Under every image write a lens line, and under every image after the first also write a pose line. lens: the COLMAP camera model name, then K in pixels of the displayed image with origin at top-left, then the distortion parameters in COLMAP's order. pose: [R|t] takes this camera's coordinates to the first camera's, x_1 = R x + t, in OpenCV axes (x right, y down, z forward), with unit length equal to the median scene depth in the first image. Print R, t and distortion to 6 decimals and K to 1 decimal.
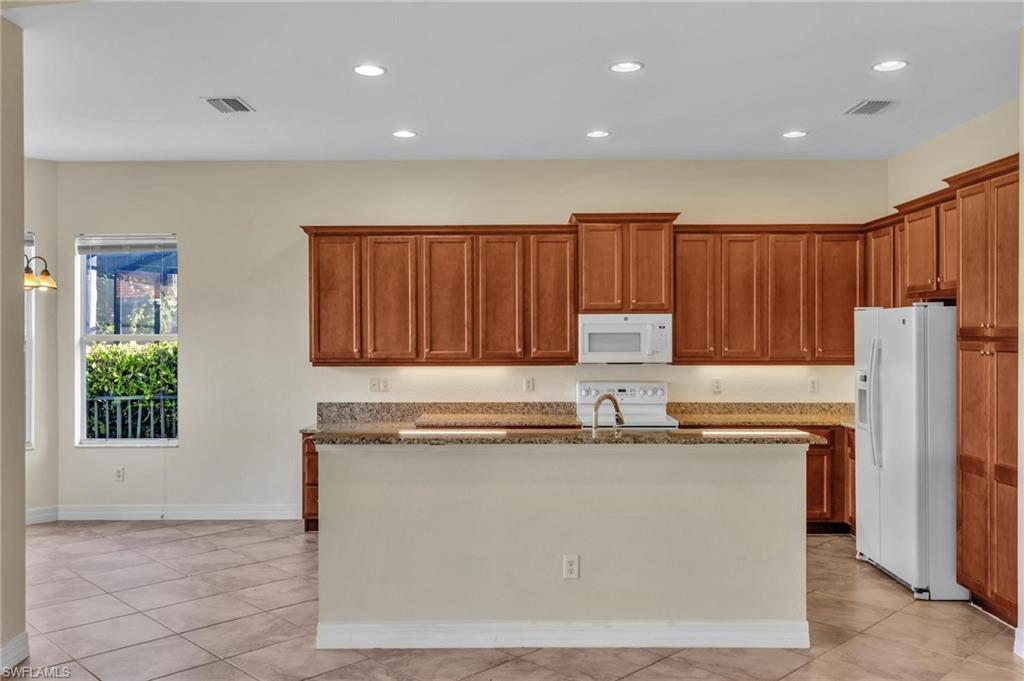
lens RADIAL K [[839.5, 0, 512.0], [0, 839.5, 340.5], [0, 0, 1]] dist [0.006373, 0.003947]
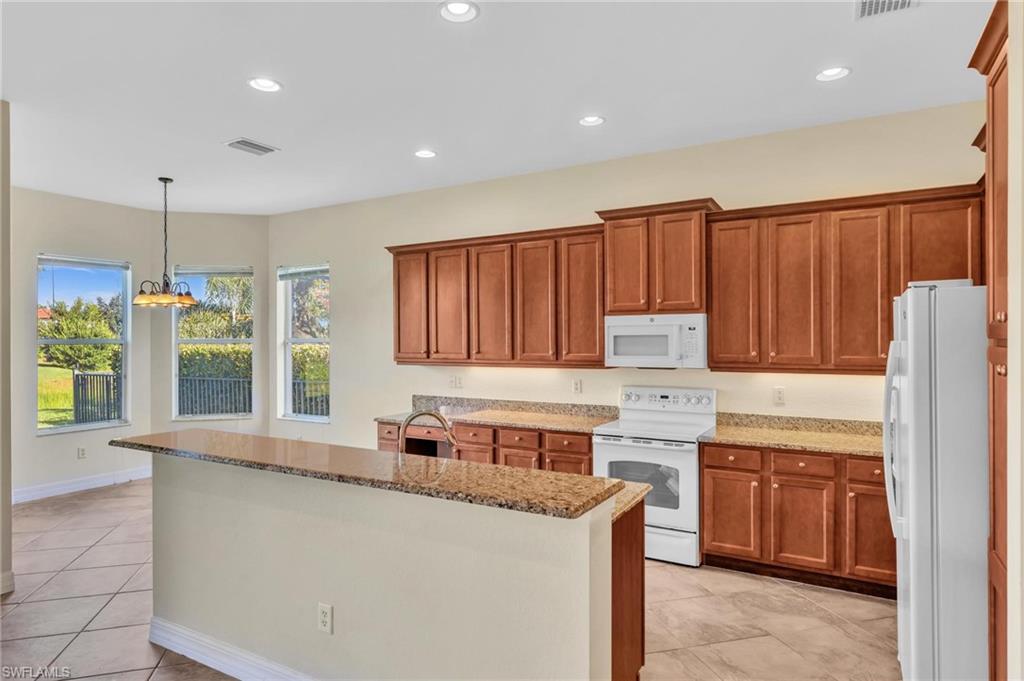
lens RADIAL K [[588.3, 0, 512.0], [0, 588.3, 340.5], [0, 0, 1]] dist [0.002267, -0.000194]
pose [[0.870644, -0.000469, -0.491913, 0.316716], [-0.000358, 0.999999, -0.001588, -0.002227], [0.491913, 0.001559, 0.870643, 0.357901]]
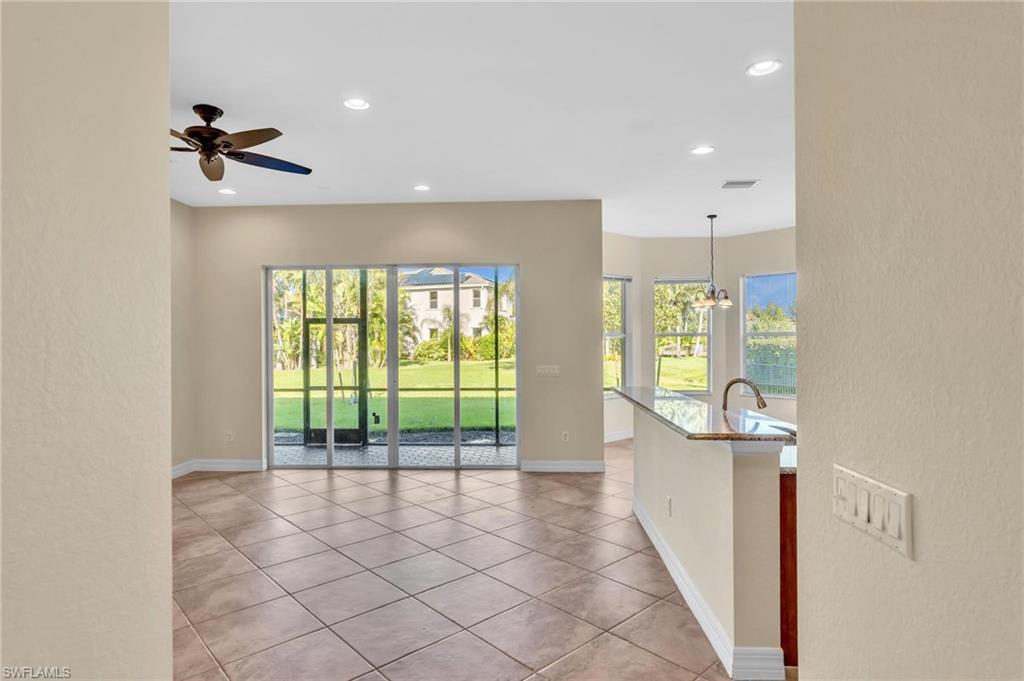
lens RADIAL K [[558.8, 0, 512.0], [0, 558.8, 340.5], [0, 0, 1]] dist [0.003226, 0.000872]
pose [[-0.033631, 0.002301, -0.999432, 0.574437], [0.001757, 0.999996, 0.002243, 0.008044], [0.999433, -0.001681, -0.033635, 0.483275]]
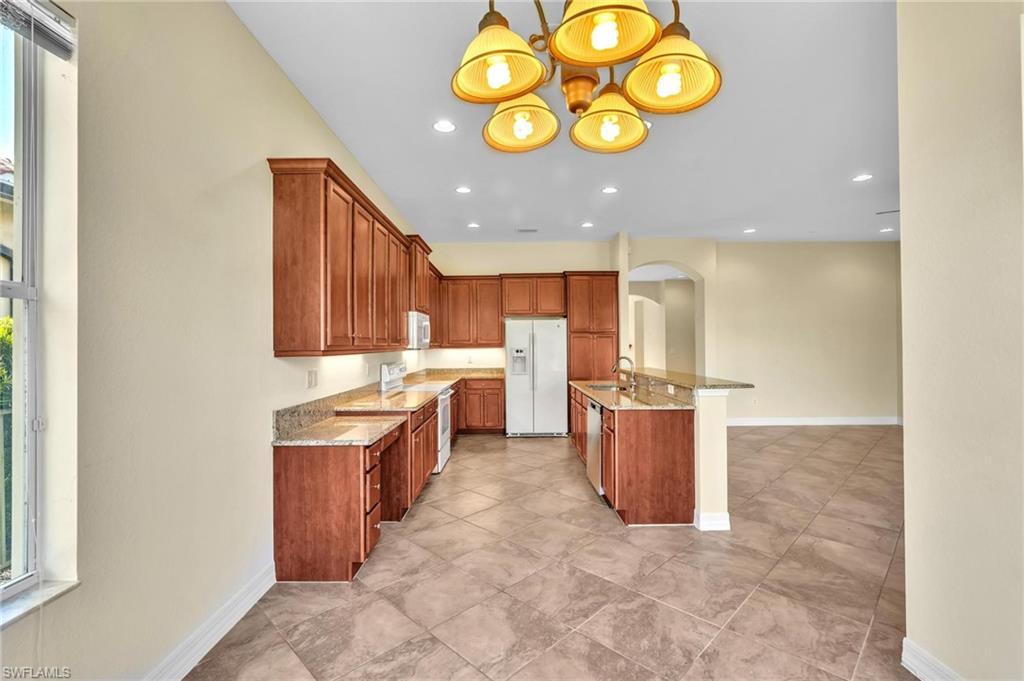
lens RADIAL K [[456.9, 0, 512.0], [0, 456.9, 340.5], [0, 0, 1]] dist [-0.001054, 0.000919]
pose [[-0.007253, 0.011350, 0.999909, -0.824771], [0.010637, 0.999880, -0.011273, 0.030279], [-0.999917, 0.010554, -0.007373, 1.101846]]
